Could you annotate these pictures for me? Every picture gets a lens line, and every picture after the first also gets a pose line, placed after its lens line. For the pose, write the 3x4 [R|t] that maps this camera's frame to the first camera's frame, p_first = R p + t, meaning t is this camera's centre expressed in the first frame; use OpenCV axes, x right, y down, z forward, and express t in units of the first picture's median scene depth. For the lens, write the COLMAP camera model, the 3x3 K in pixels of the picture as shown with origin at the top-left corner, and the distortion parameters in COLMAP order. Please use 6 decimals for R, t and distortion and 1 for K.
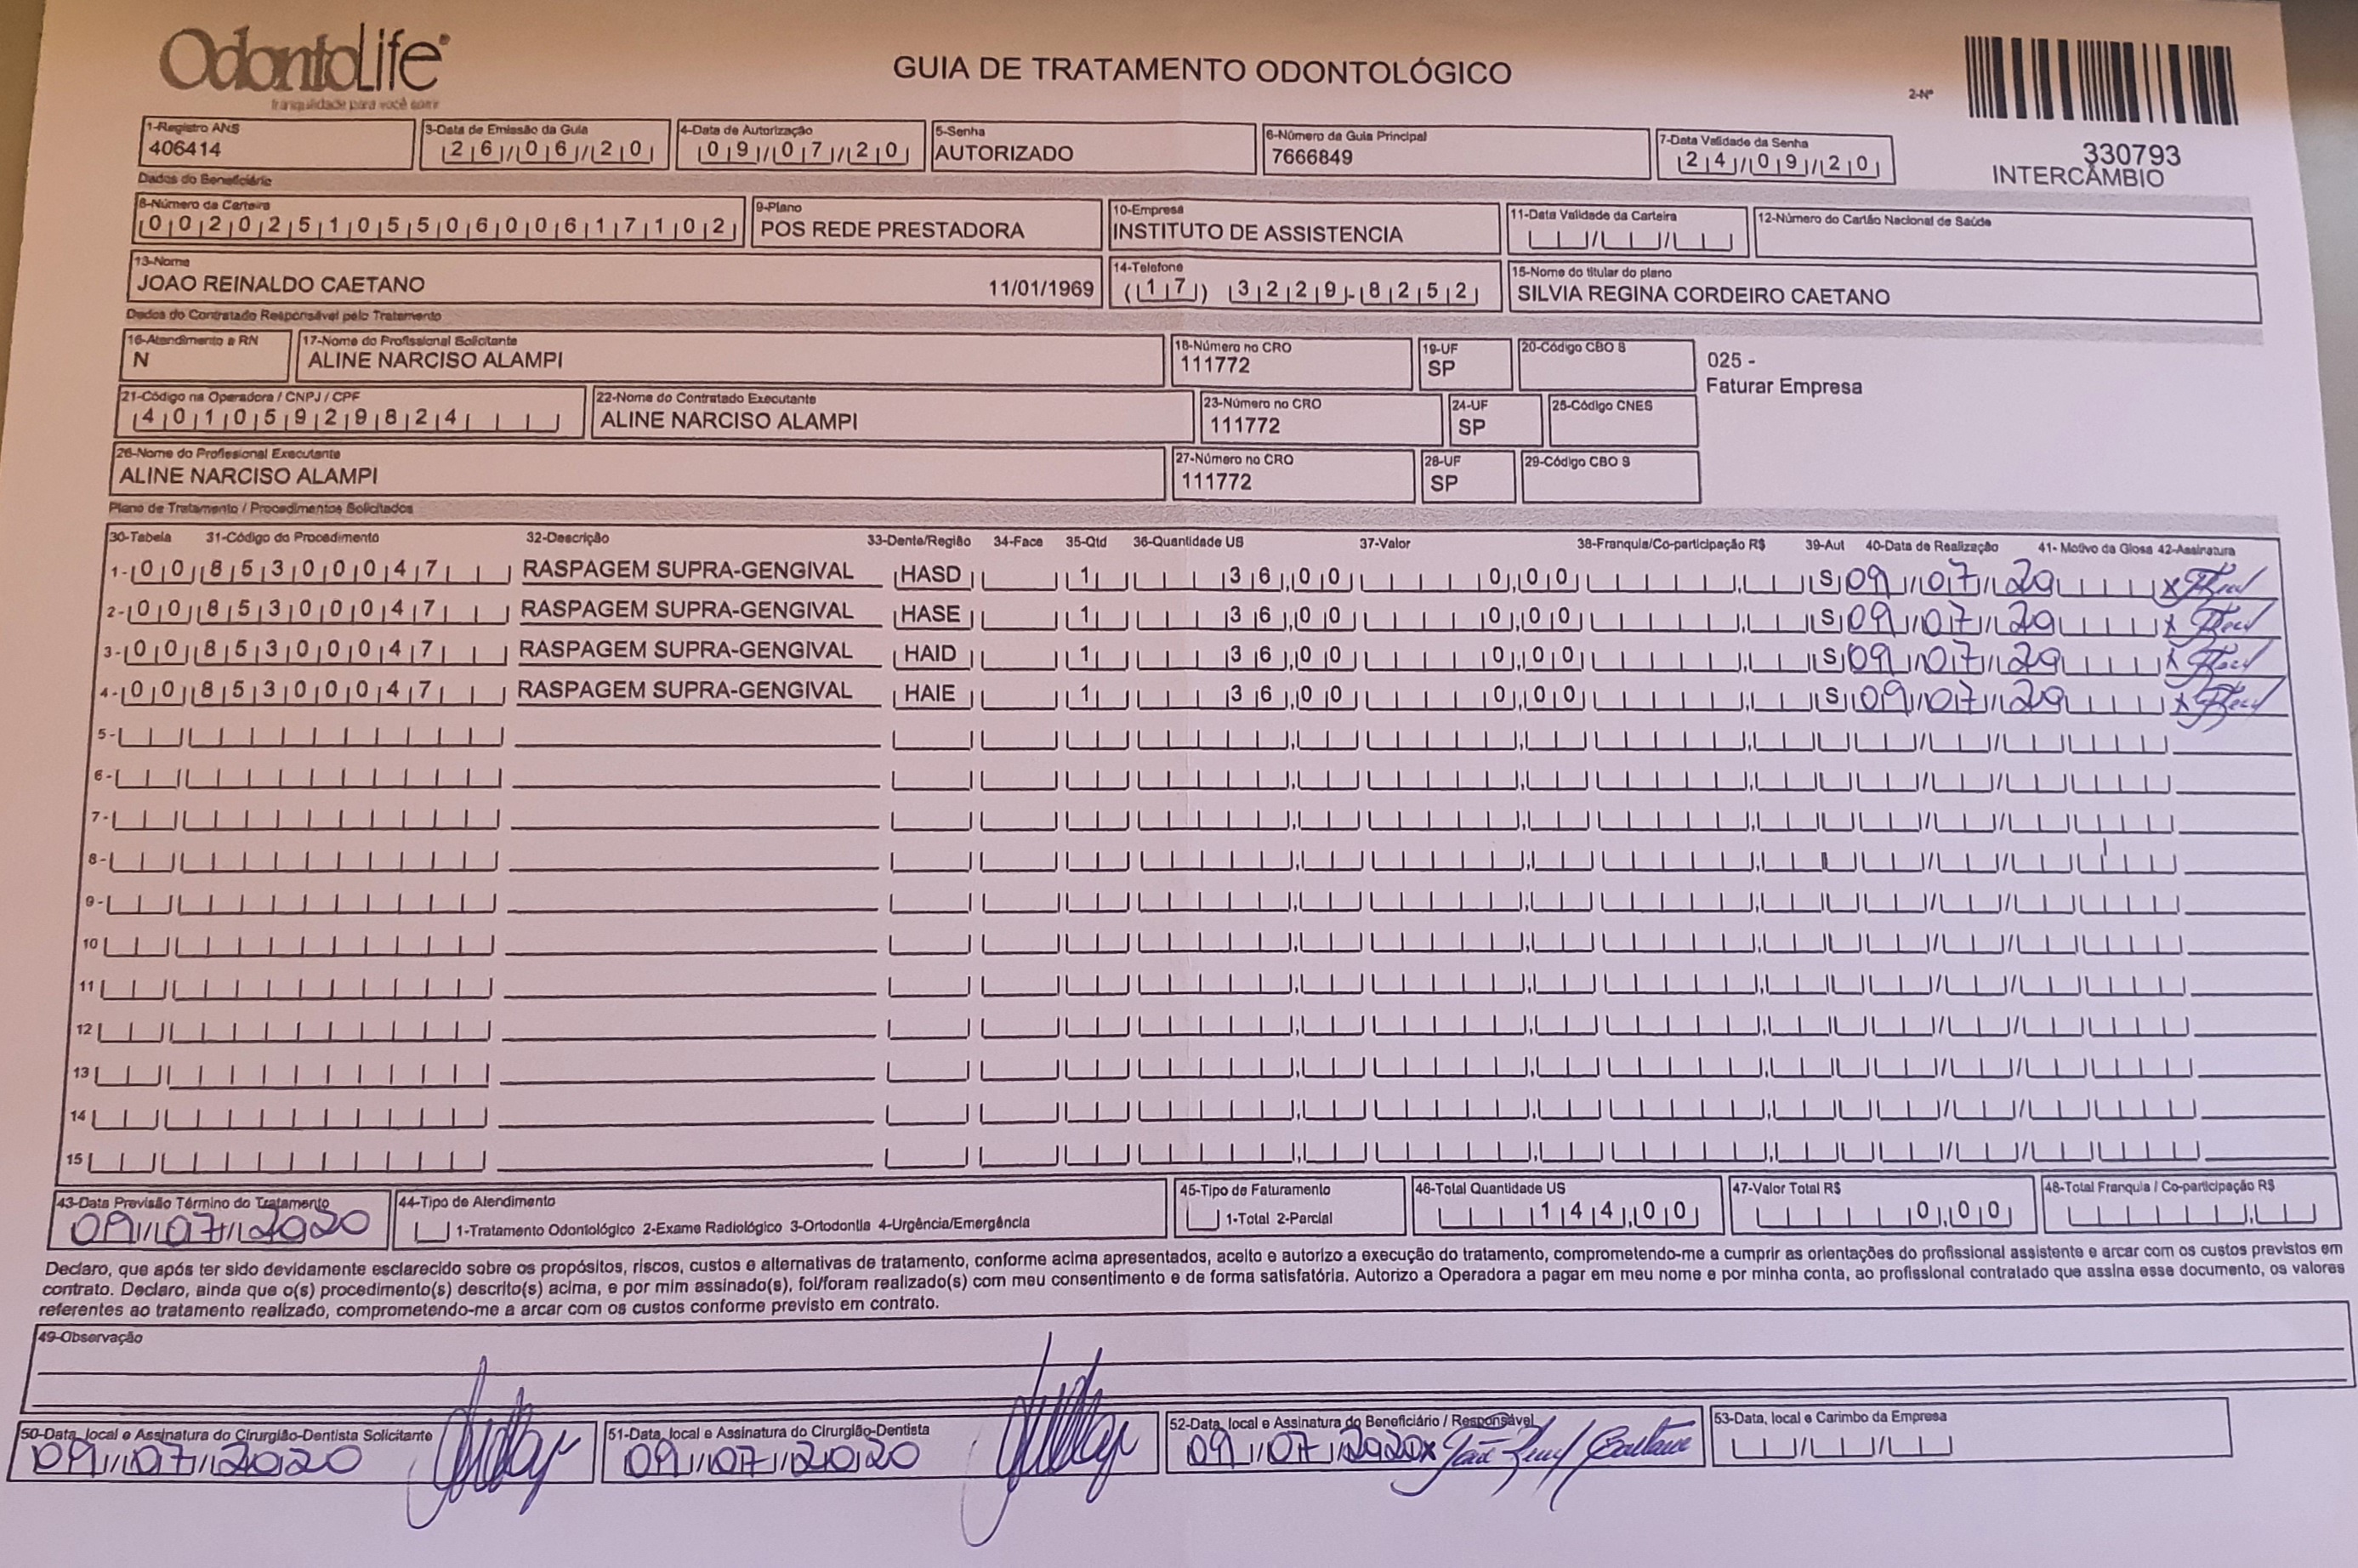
lens RADIAL K [[1683.3, 0, 1179.0], [0, 1683.3, 784.0], [0, 0, 1]] dist [-0.151341, -0.005996]
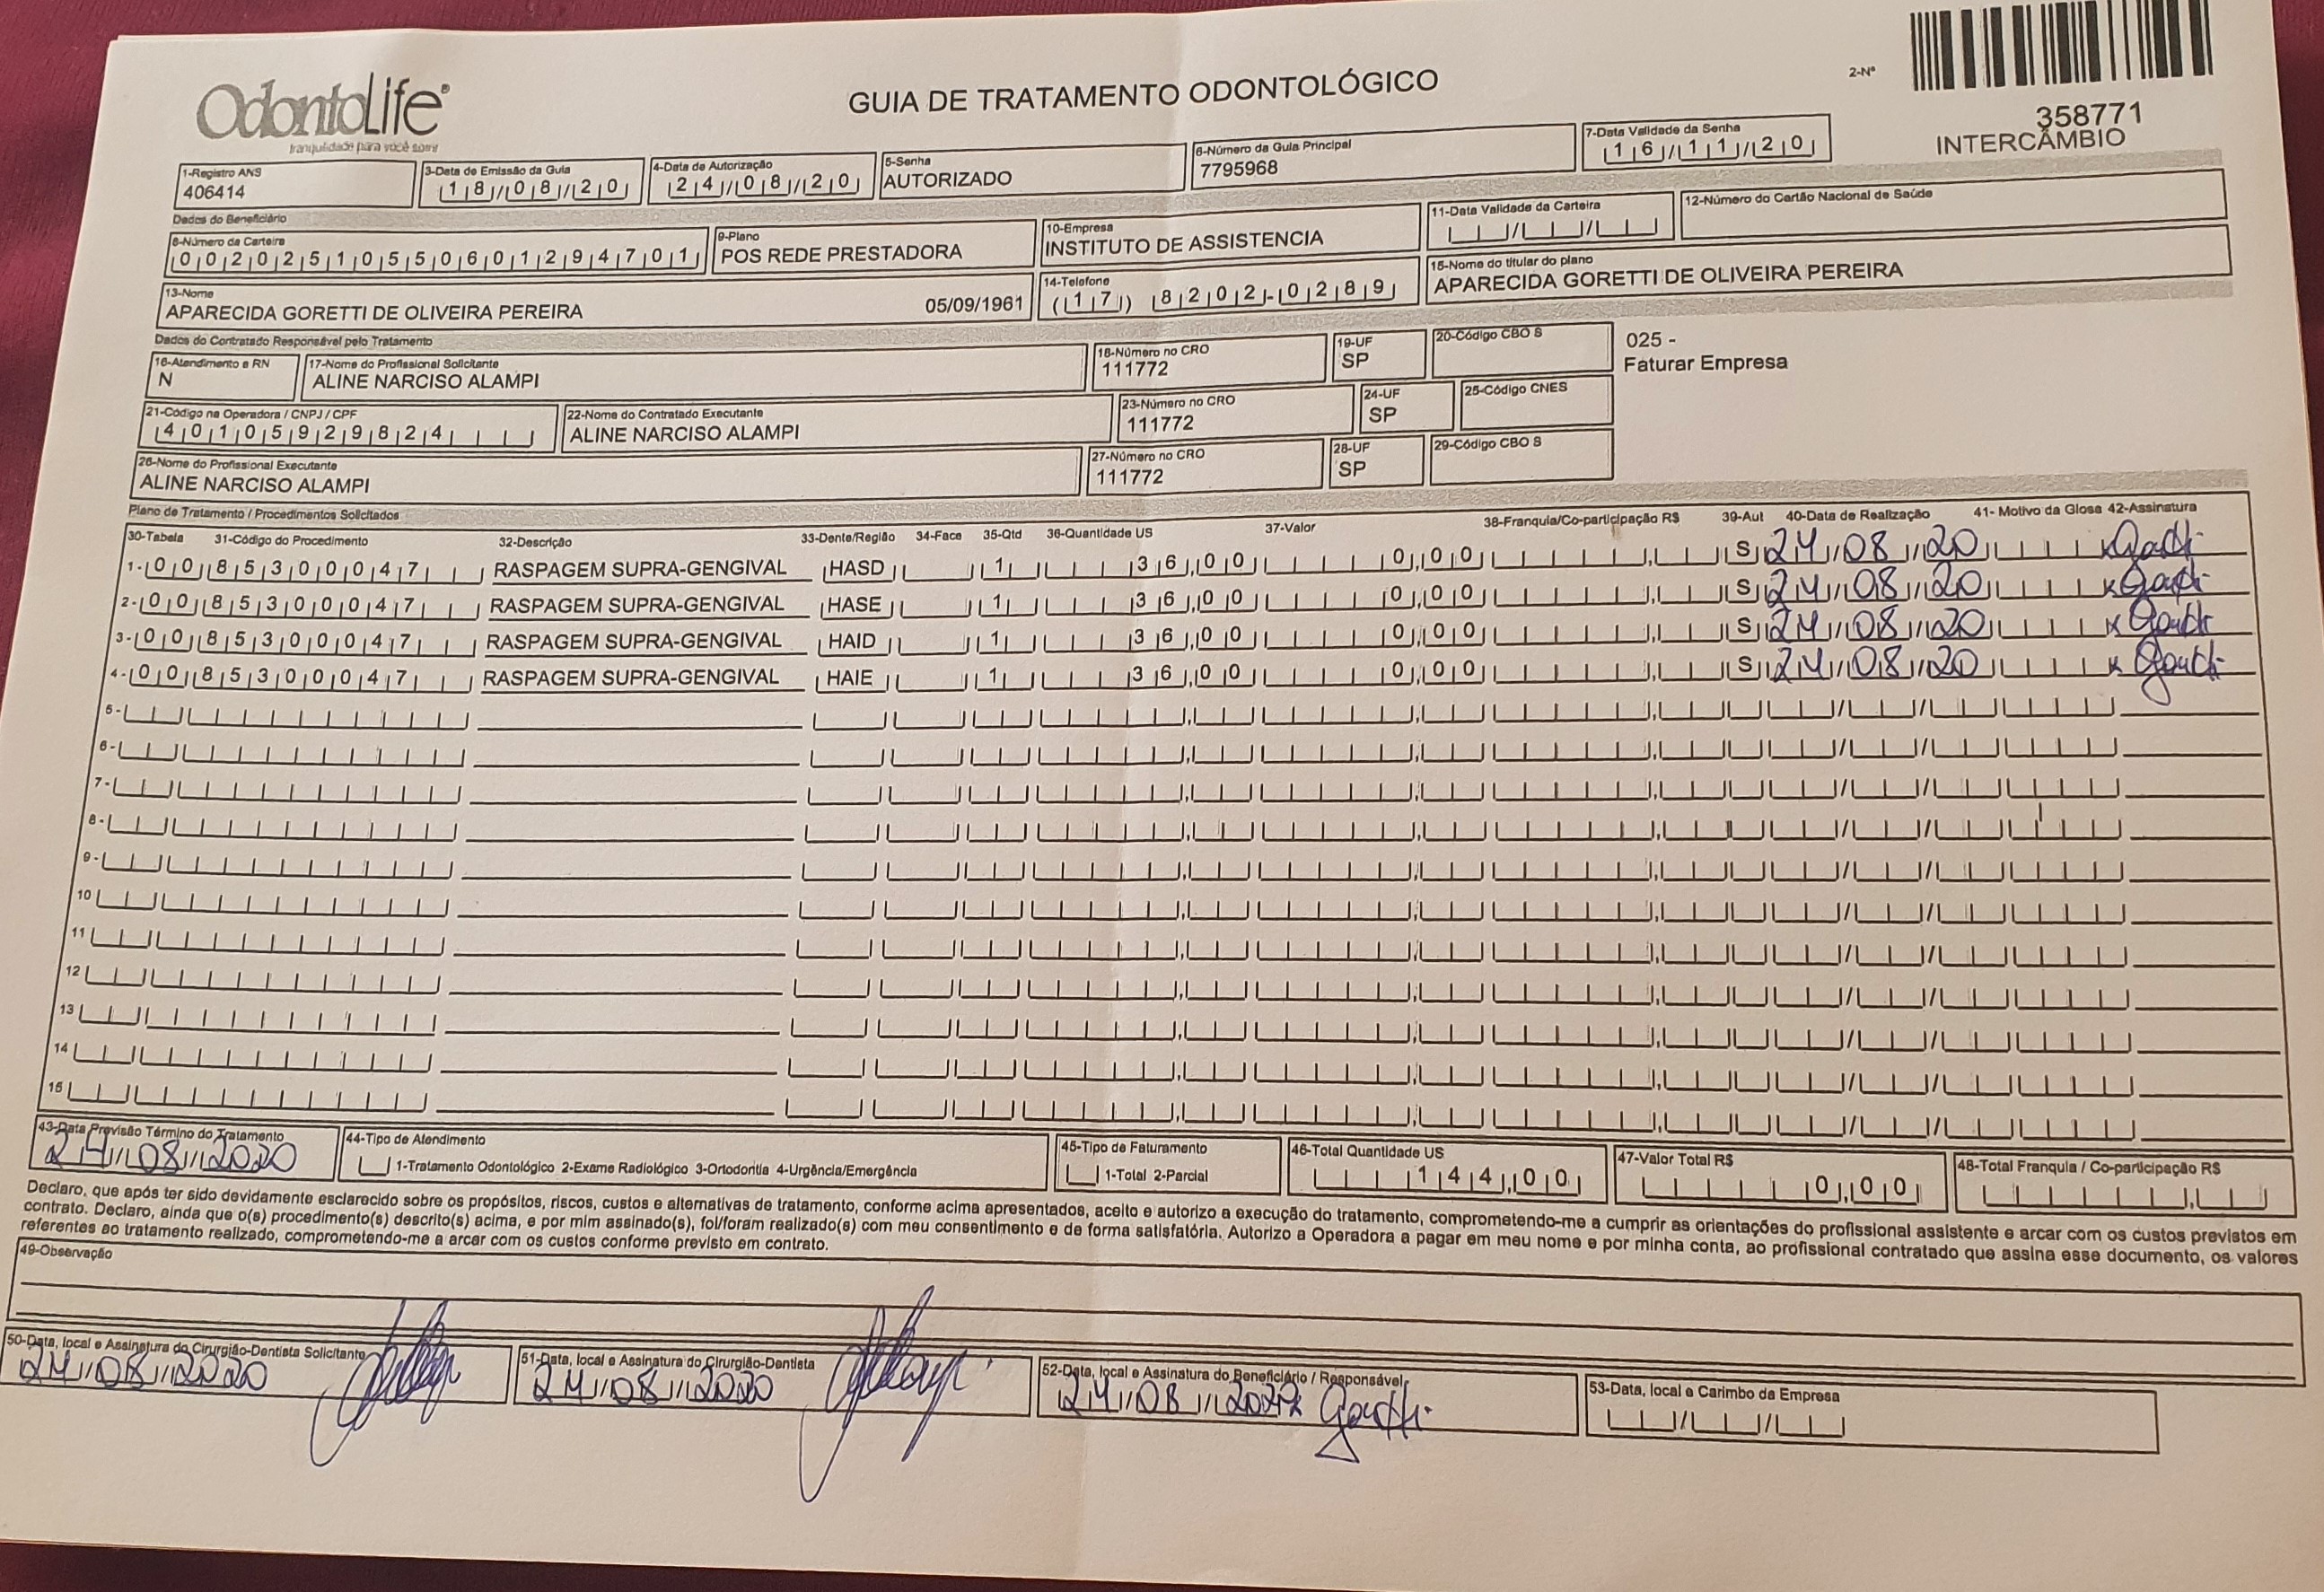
lens RADIAL K [[2081.6, 0, 1163.5], [0, 2081.6, 837.0], [0, 0, 1]] dist [-0.292942, 0.019323]
pose [[0.997212, 0.039530, 0.063287, -0.027082], [-0.045677, 0.994057, 0.098815, -0.080750], [-0.059005, -0.101430, 0.993091, -0.271411]]
